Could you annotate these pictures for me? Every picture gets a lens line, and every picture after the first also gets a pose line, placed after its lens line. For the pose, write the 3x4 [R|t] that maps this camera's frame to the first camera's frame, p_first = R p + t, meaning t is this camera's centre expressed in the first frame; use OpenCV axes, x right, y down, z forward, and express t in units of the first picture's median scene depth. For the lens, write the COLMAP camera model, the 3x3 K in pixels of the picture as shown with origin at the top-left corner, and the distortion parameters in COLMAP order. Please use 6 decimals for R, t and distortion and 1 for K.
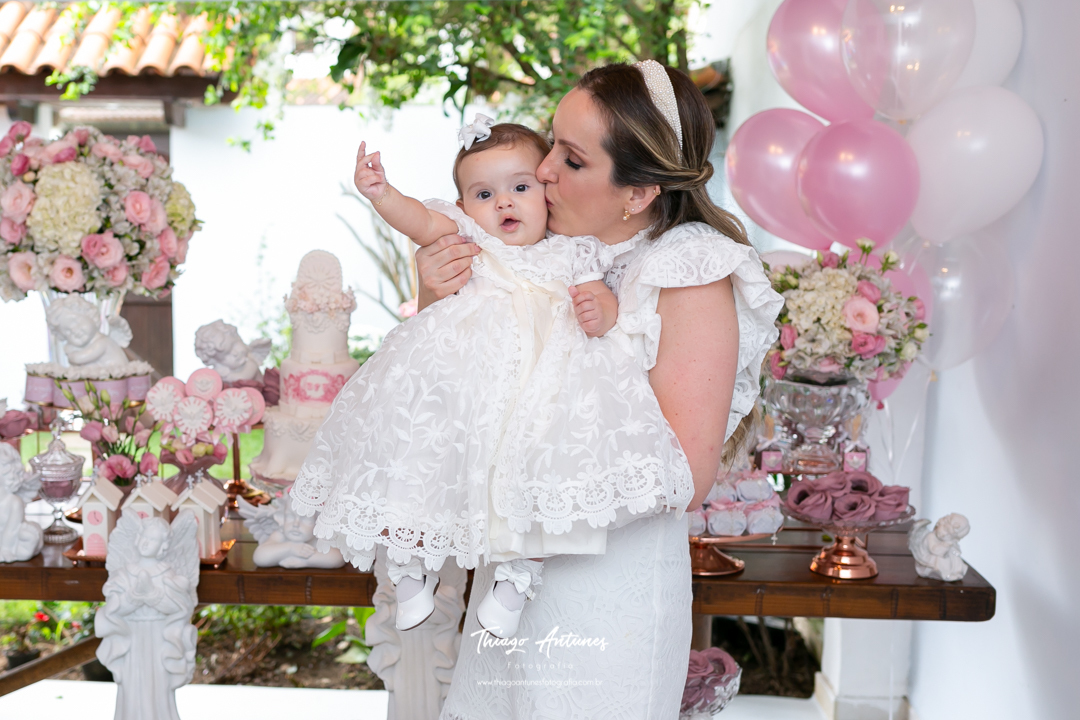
lens RADIAL K [[1516.6, 0, 376.3], [0, 1516.6, 359.2], [0, 0, 1]] dist [0.017349, -0.009543]
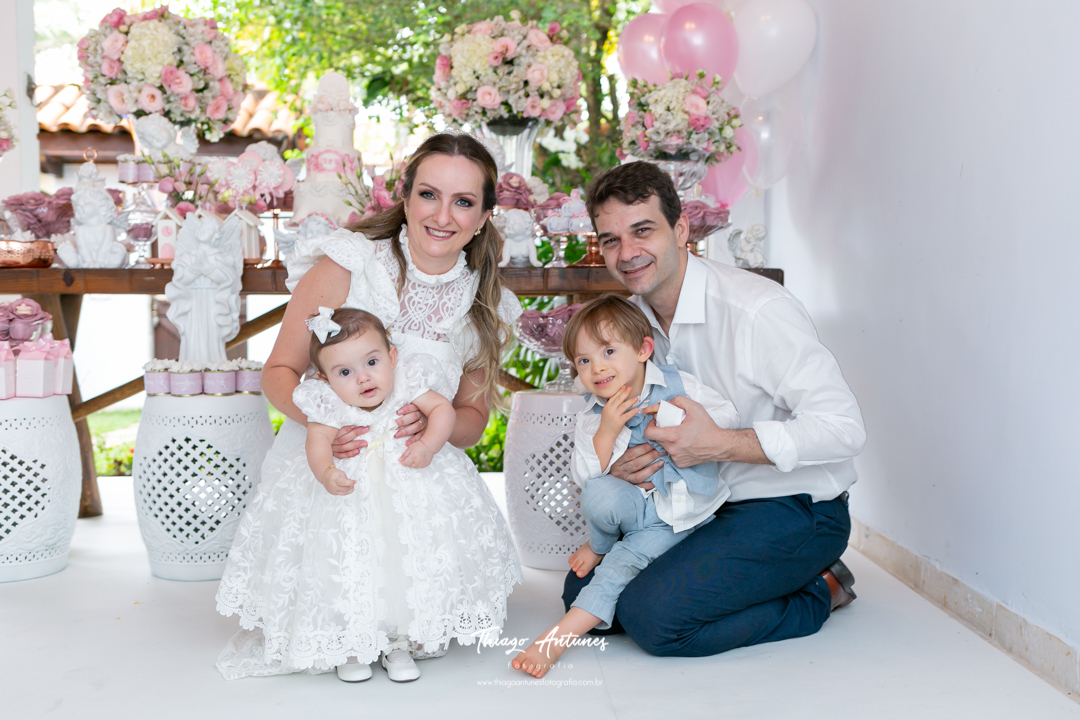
lens RADIAL K [[1164.6, 0, 578.5], [0, 1164.6, 361.2], [0, 0, 1]] dist [0.003211, 0.004789]
pose [[0.990800, -0.008423, 0.135074, 0.040792], [0.020371, 0.995972, -0.087320, 0.292474], [-0.133794, 0.089269, 0.986980, -0.094967]]
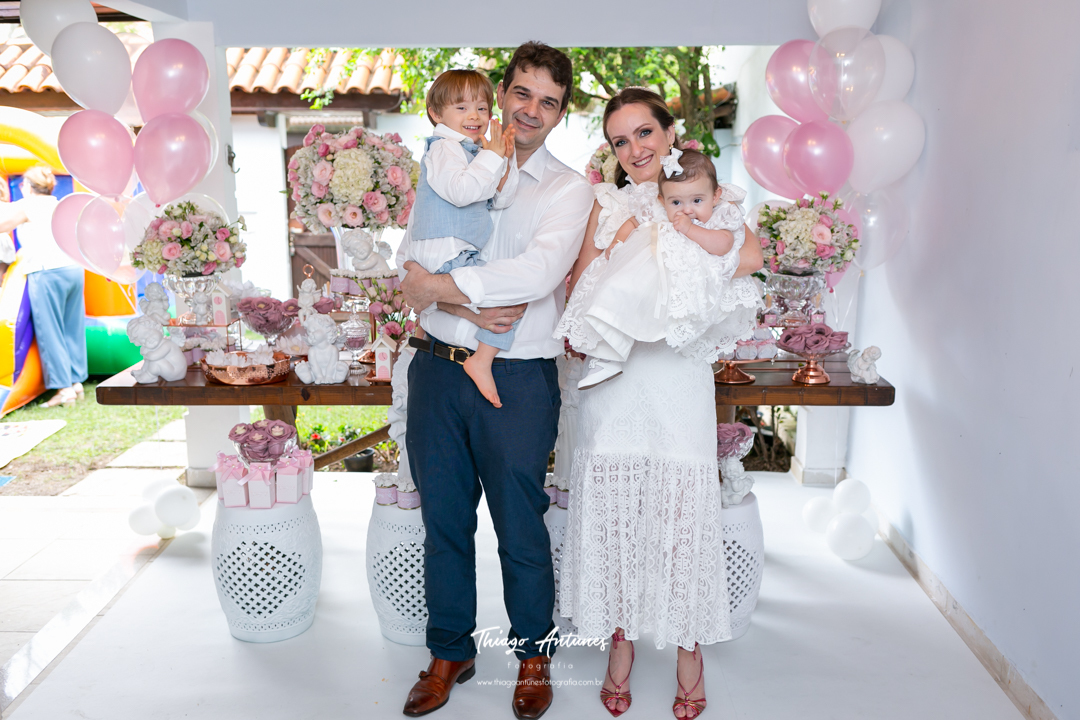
lens RADIAL K [[1043.7, 0, 540.0], [0, 1043.7, 360.0], [0, 0, 1]] dist [0.014409, 0.000180]
pose [[0.998557, -0.014616, 0.051681, -0.061235], [0.011210, 0.997783, 0.065598, 0.029302], [-0.052525, -0.064924, 0.996507, -0.169777]]
